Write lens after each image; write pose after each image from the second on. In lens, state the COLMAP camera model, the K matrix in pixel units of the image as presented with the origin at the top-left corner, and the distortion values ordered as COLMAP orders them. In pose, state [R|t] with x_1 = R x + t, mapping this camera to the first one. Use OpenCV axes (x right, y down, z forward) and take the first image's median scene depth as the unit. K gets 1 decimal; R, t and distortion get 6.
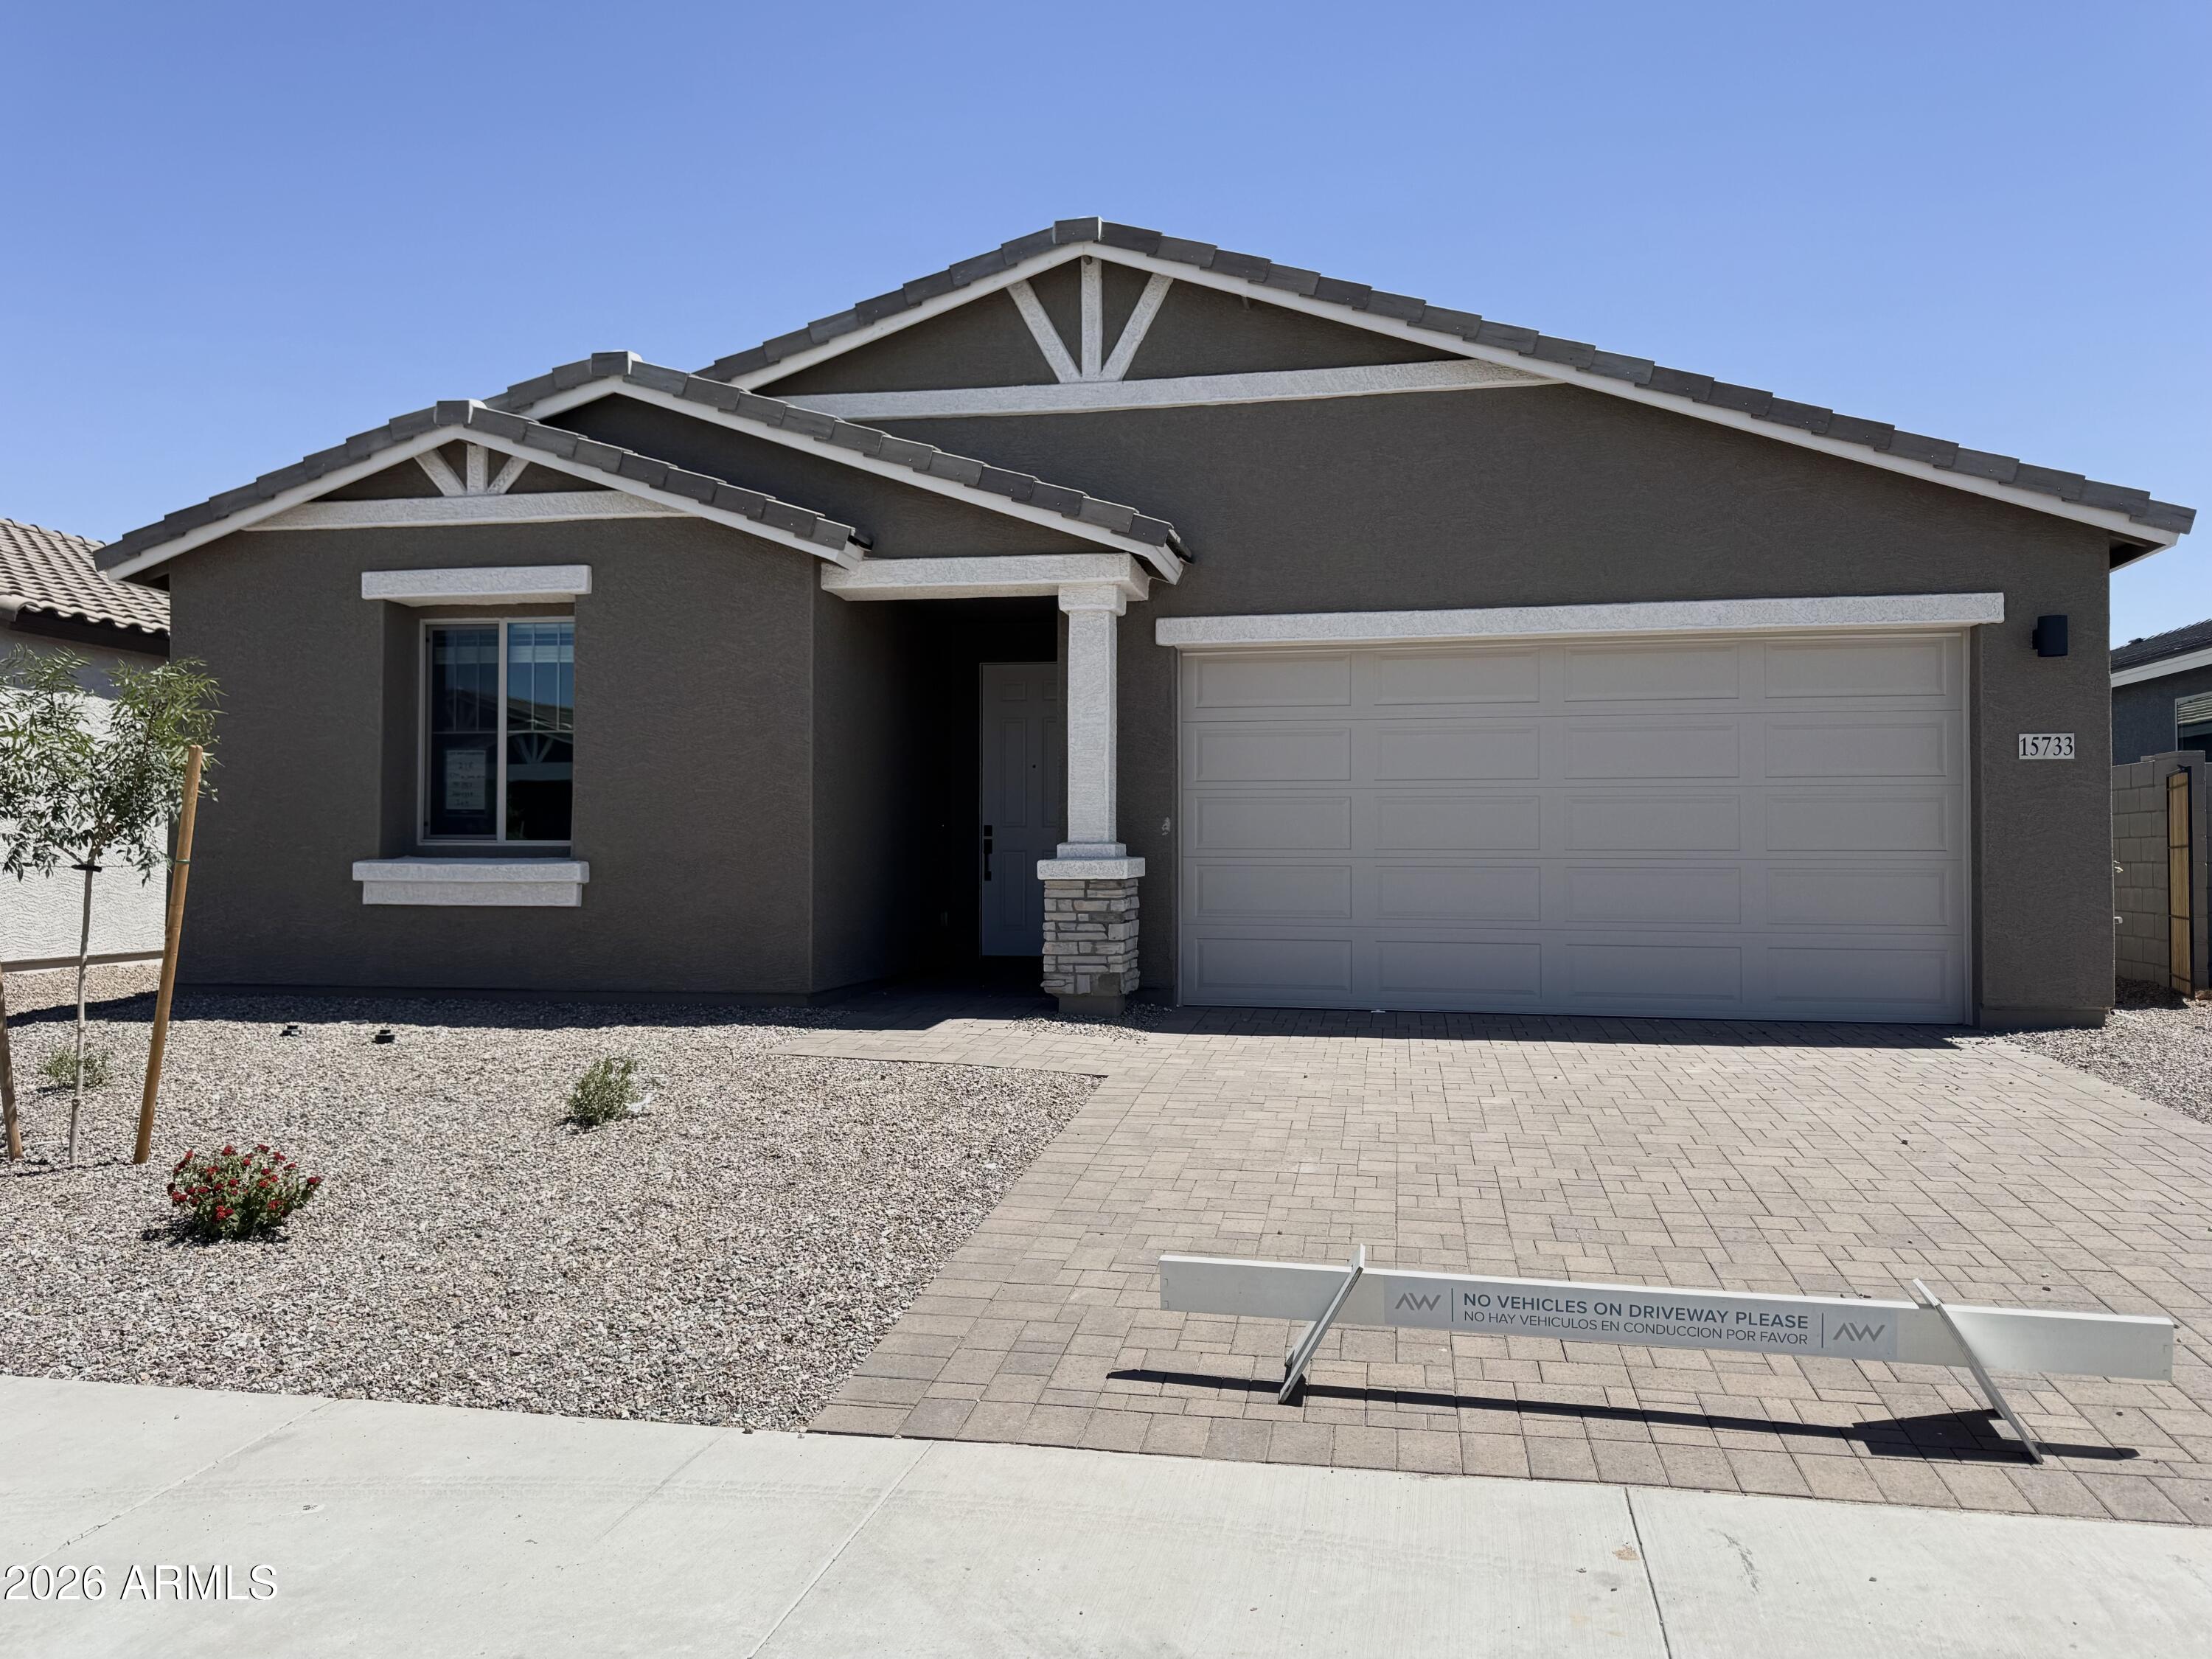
lens RADIAL K [[1577.0, 0, 1241.8], [0, 1577.0, 832.5], [0, 0, 1]] dist [0.051611, -0.058685]
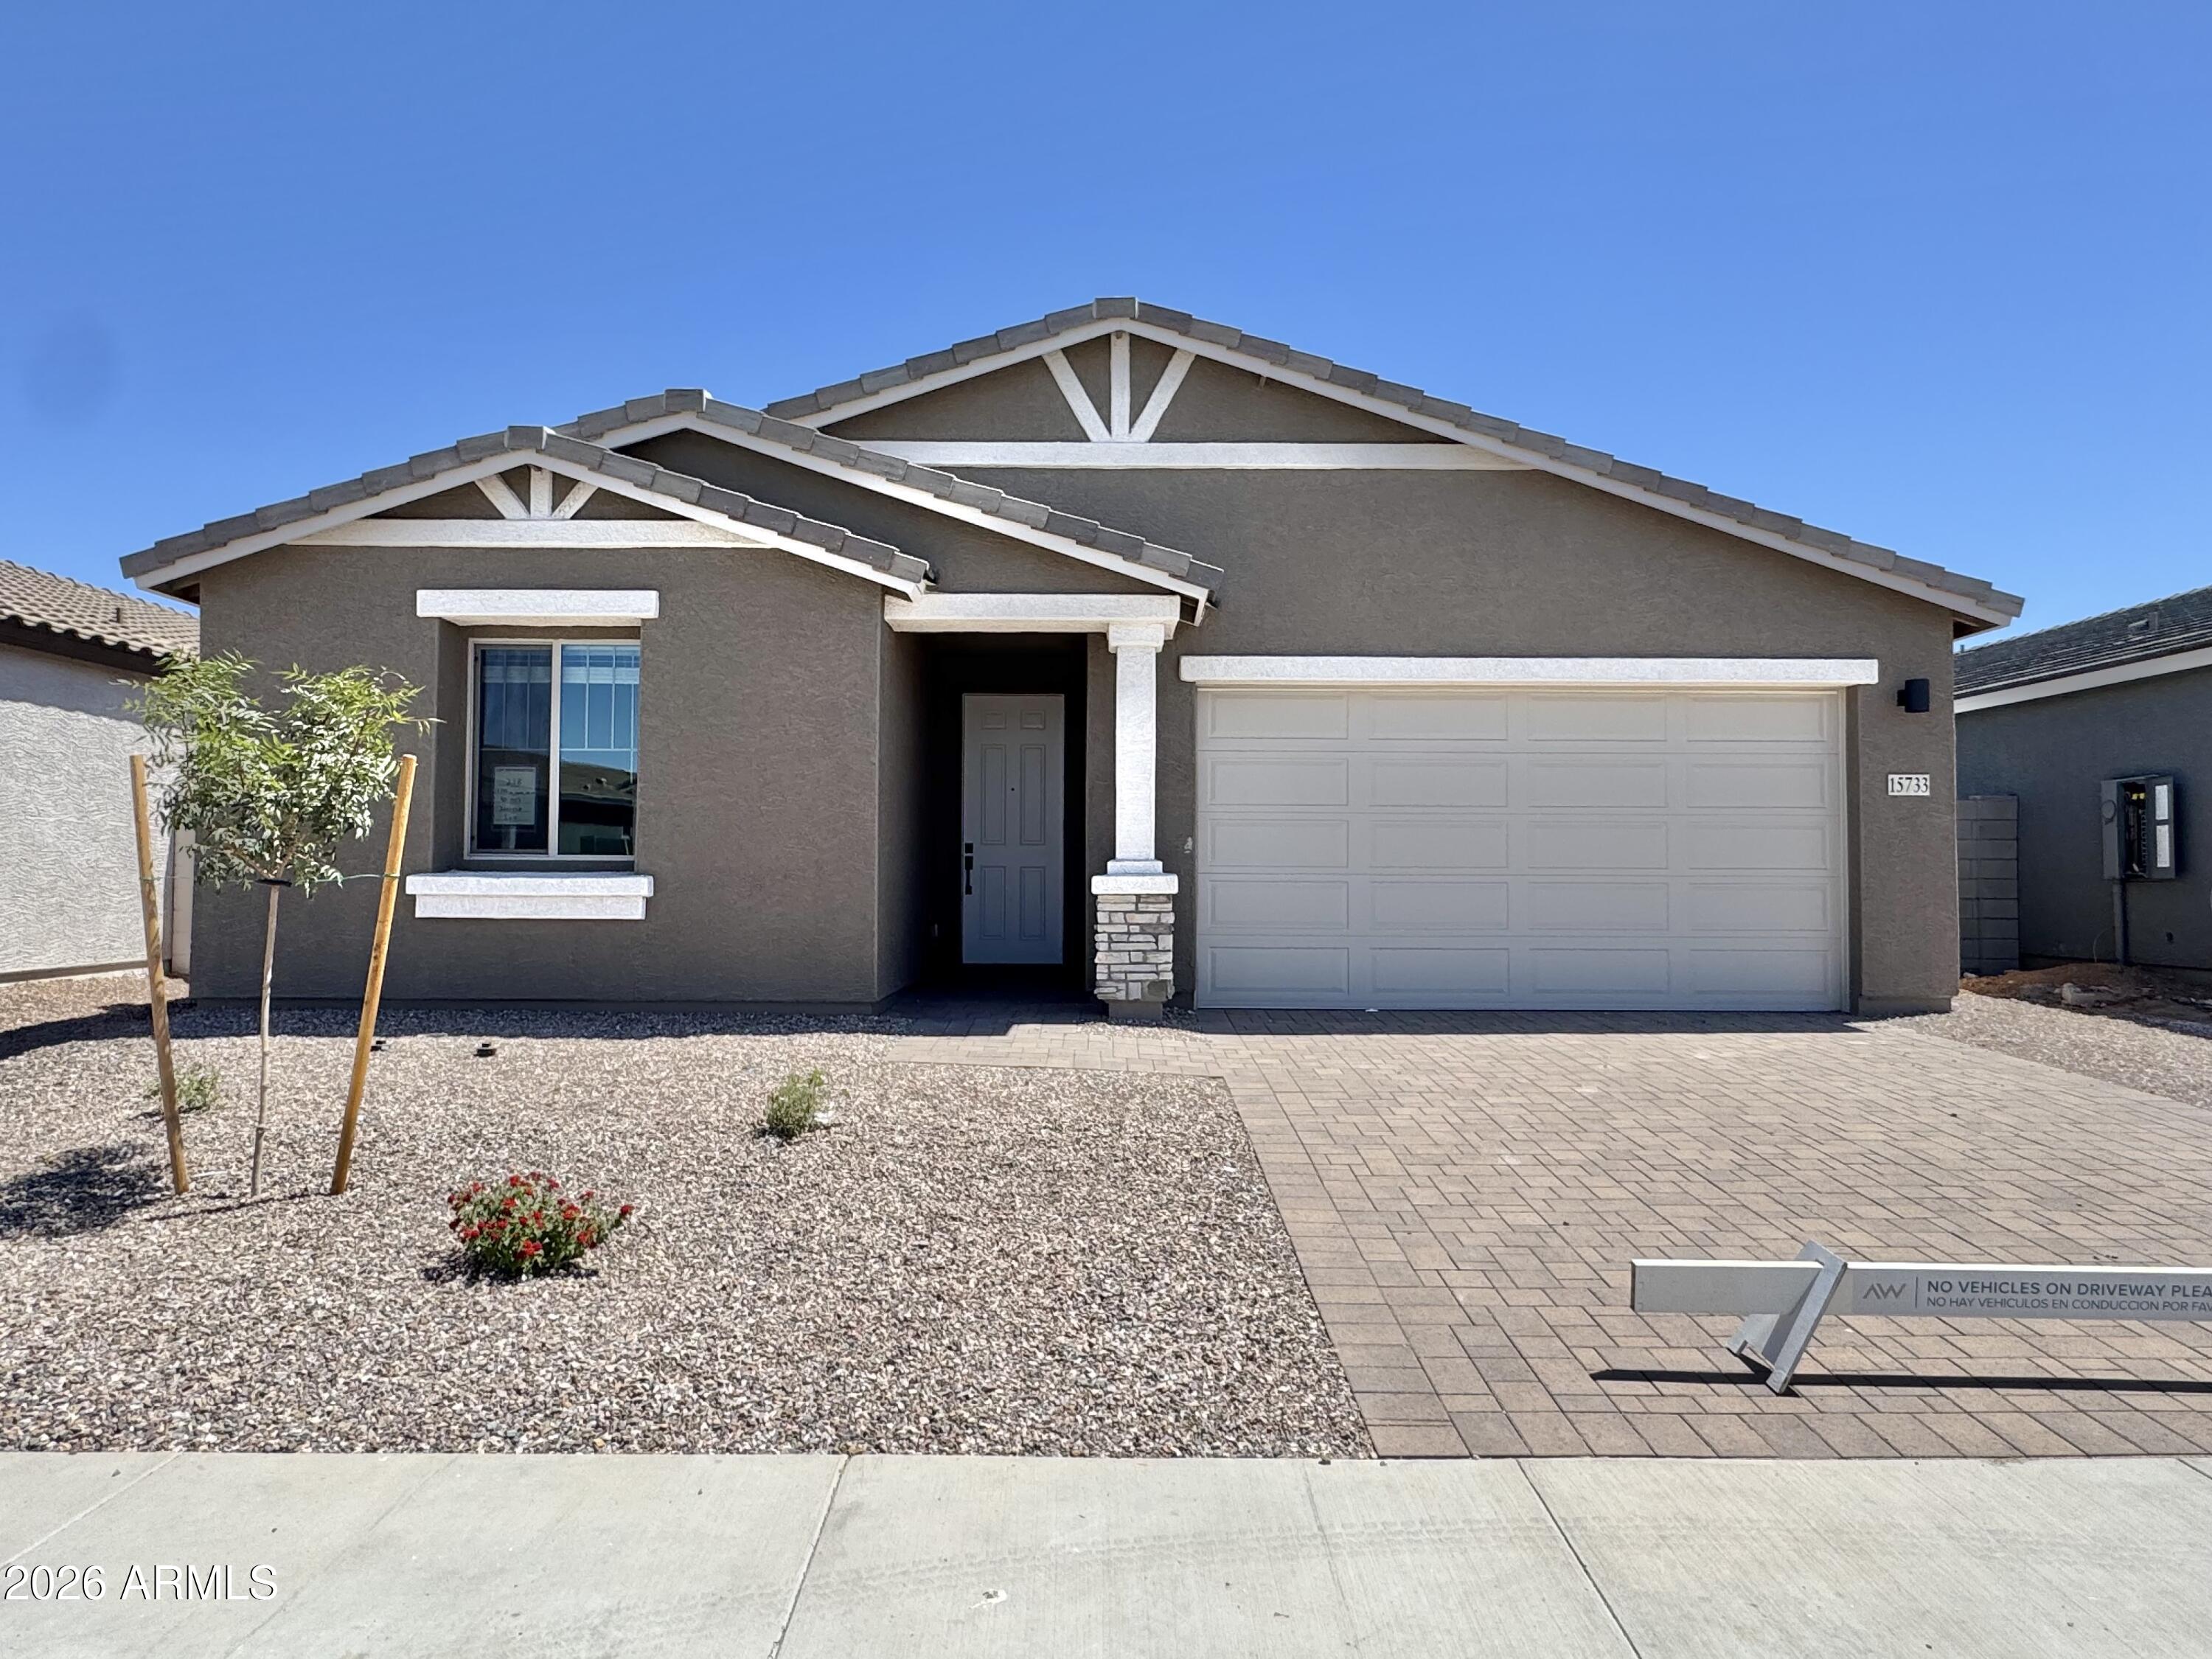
lens RADIAL K [[1317.2, 0, 1110.0], [0, 1317.2, 833.8], [0, 0, 1]] dist [-0.016987, 0.013830]
pose [[0.984161, 0.007883, 0.177102, -0.277212], [-0.005416, 0.999882, -0.014408, 0.001612], [-0.177195, 0.013221, 0.984087, 0.107405]]
